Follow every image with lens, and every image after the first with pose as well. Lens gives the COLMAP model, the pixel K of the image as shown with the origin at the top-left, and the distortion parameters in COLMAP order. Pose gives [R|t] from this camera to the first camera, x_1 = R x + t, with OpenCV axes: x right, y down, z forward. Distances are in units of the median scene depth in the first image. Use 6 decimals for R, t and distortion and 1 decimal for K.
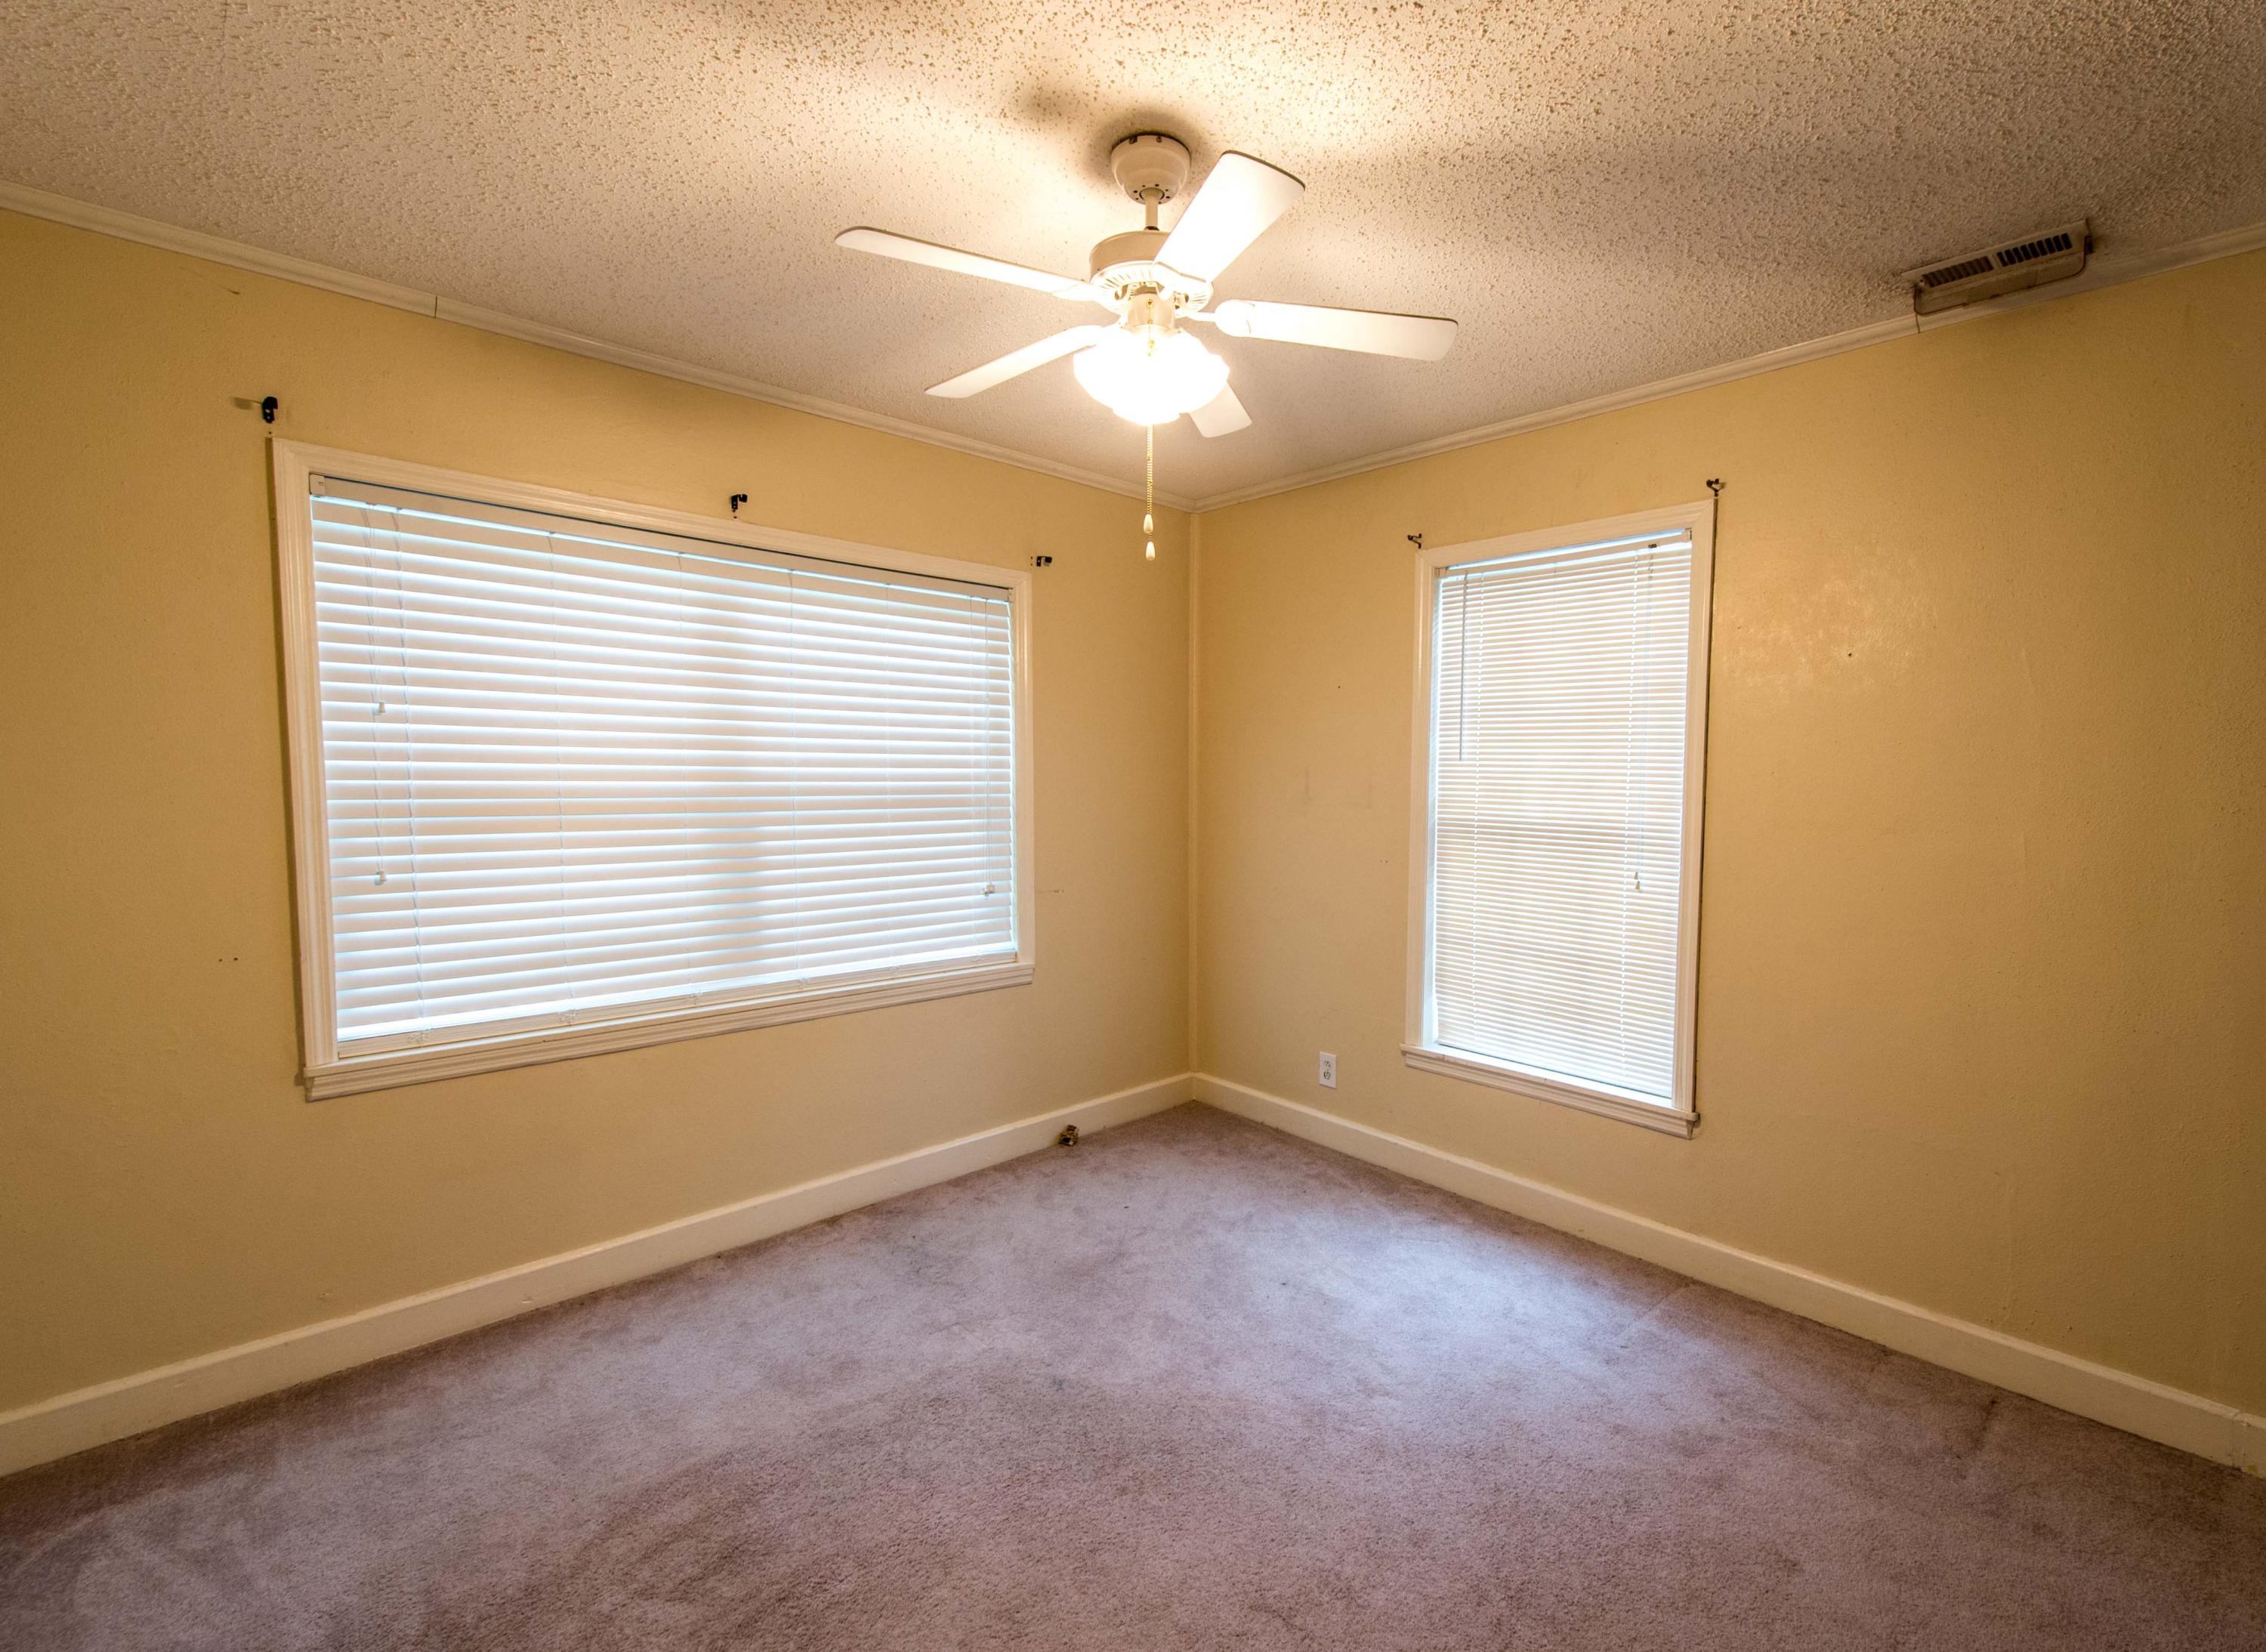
lens RADIAL K [[1020.6, 0, 1227.6], [0, 1020.6, 833.5], [0, 0, 1]] dist [0.018618, -0.005408]
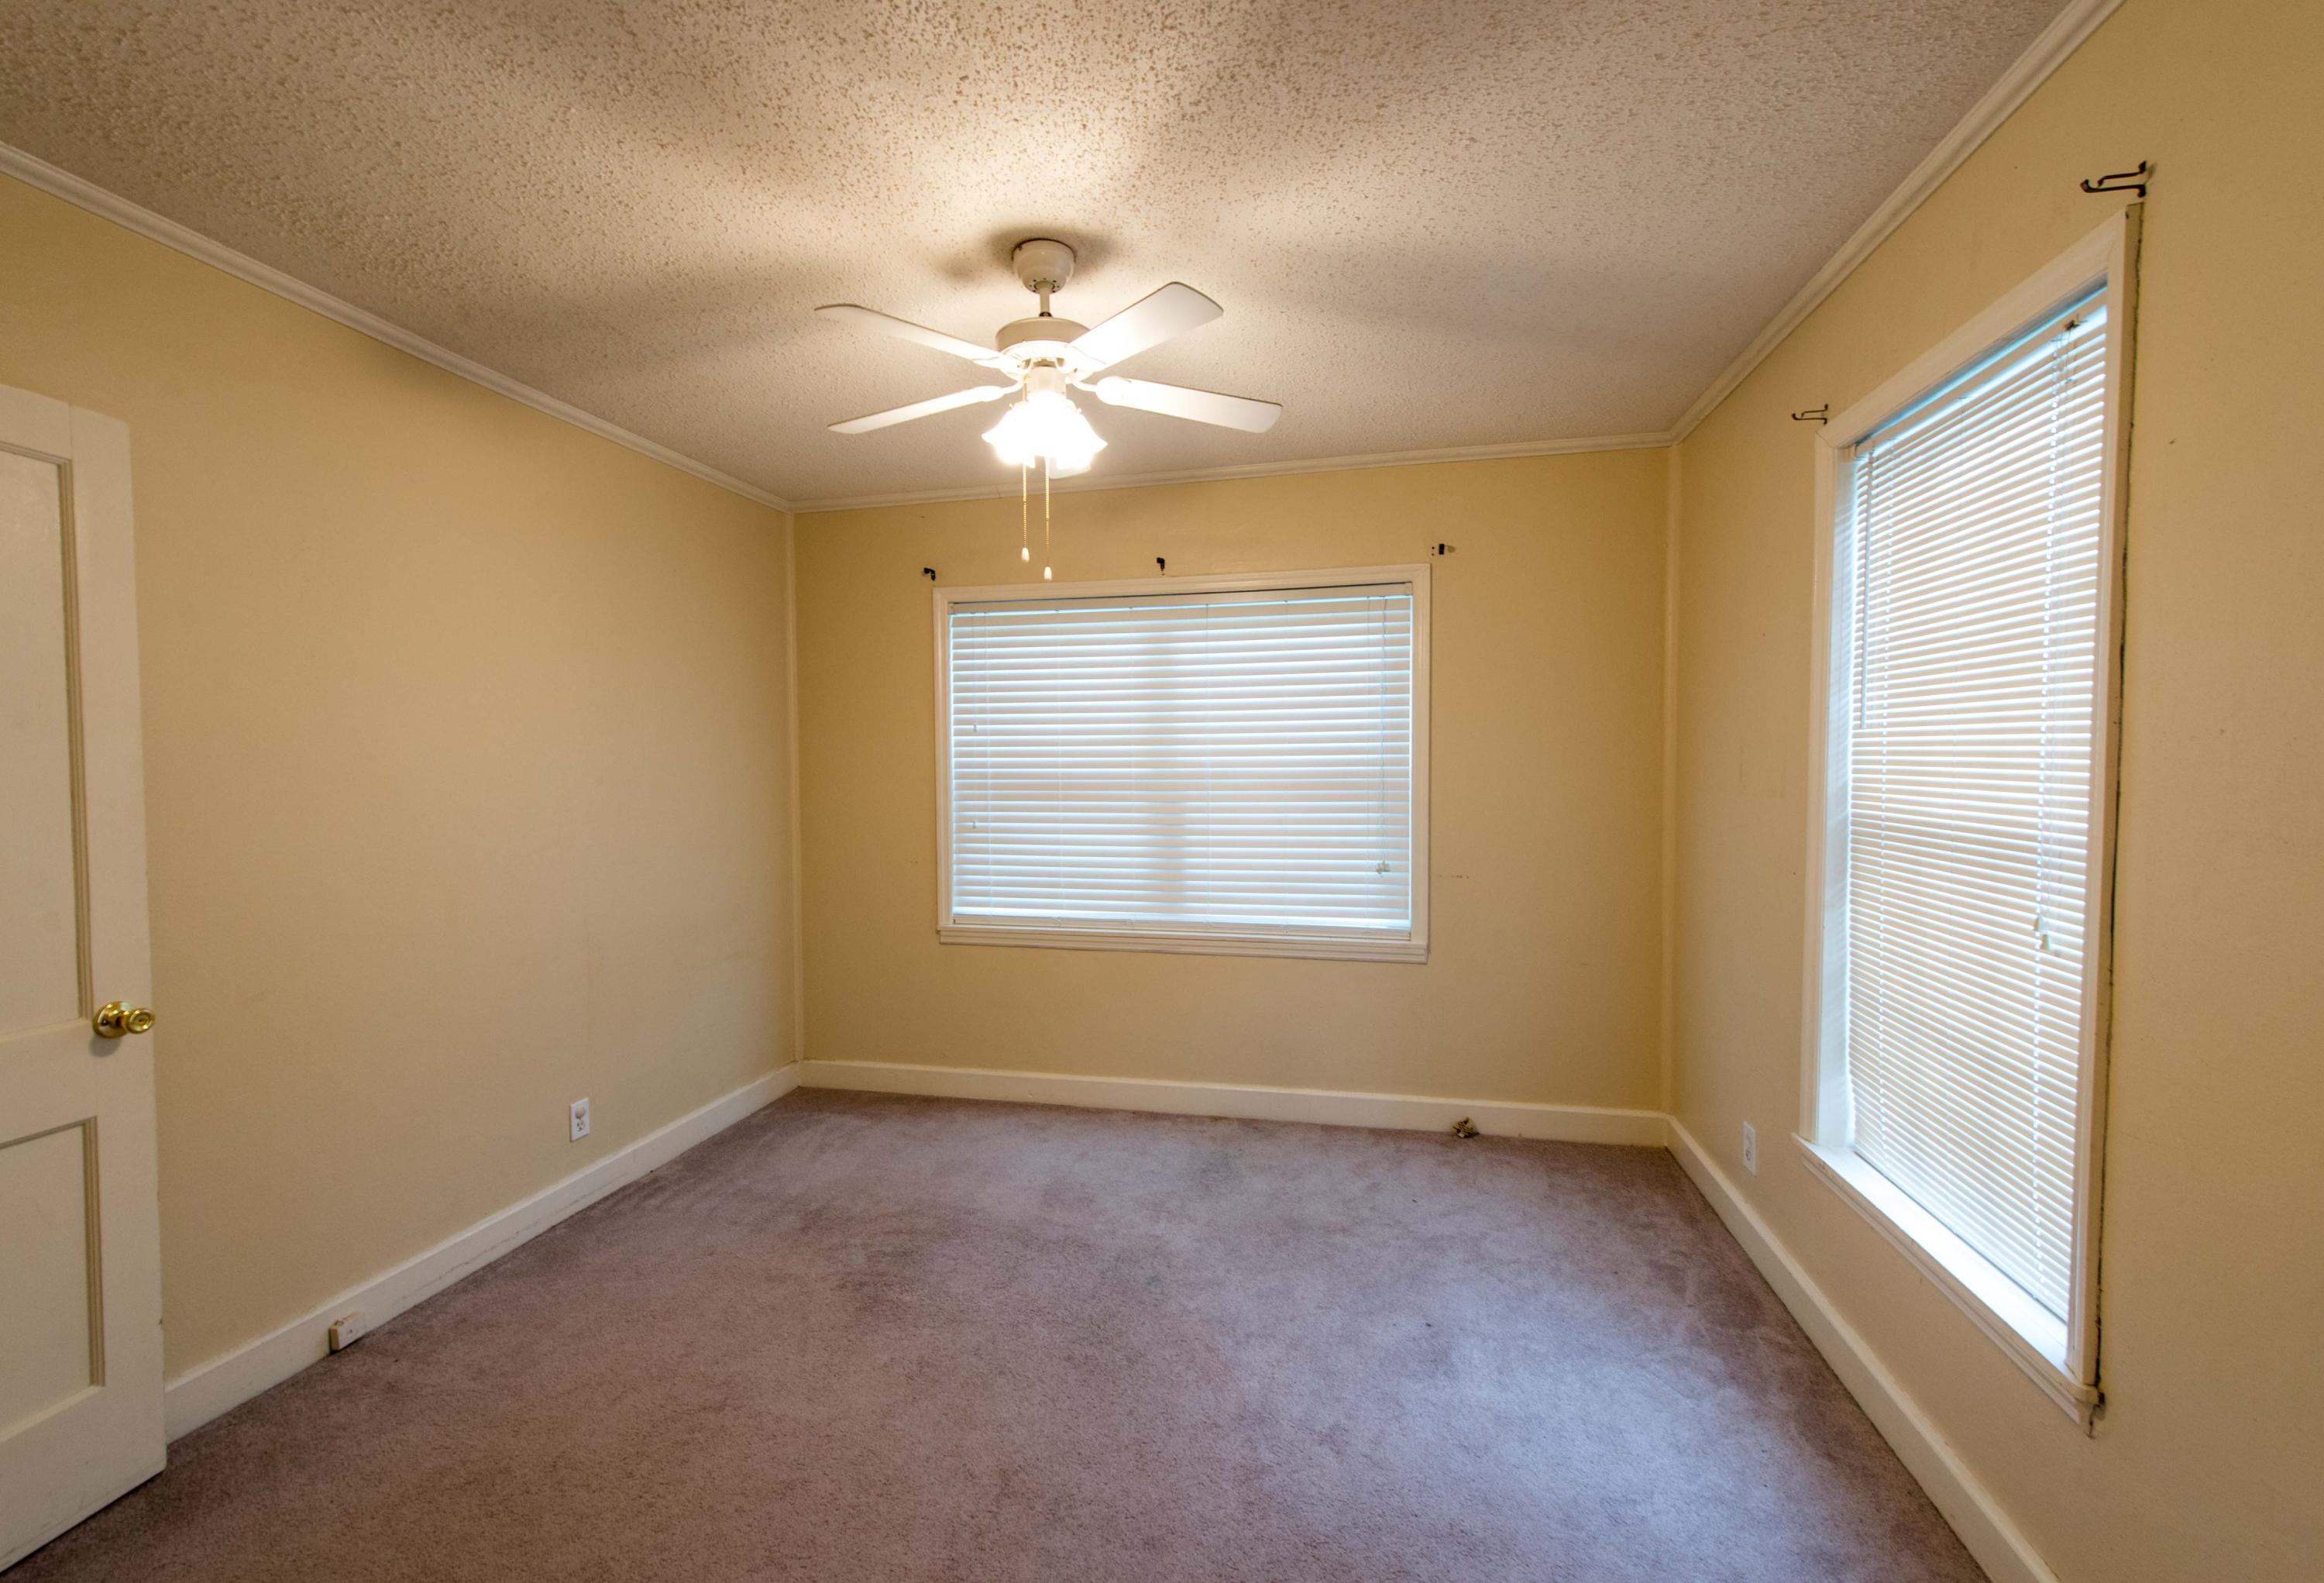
lens RADIAL K [[966.3, 0, 1142.5], [0, 966.3, 798.9], [0, 0, 1]] dist [0.010558, -0.000801]
pose [[0.526710, 0.019090, -0.849830, 0.549819], [-0.037767, 0.999286, -0.000960, -0.007290], [0.849205, 0.032602, 0.527055, 0.284123]]
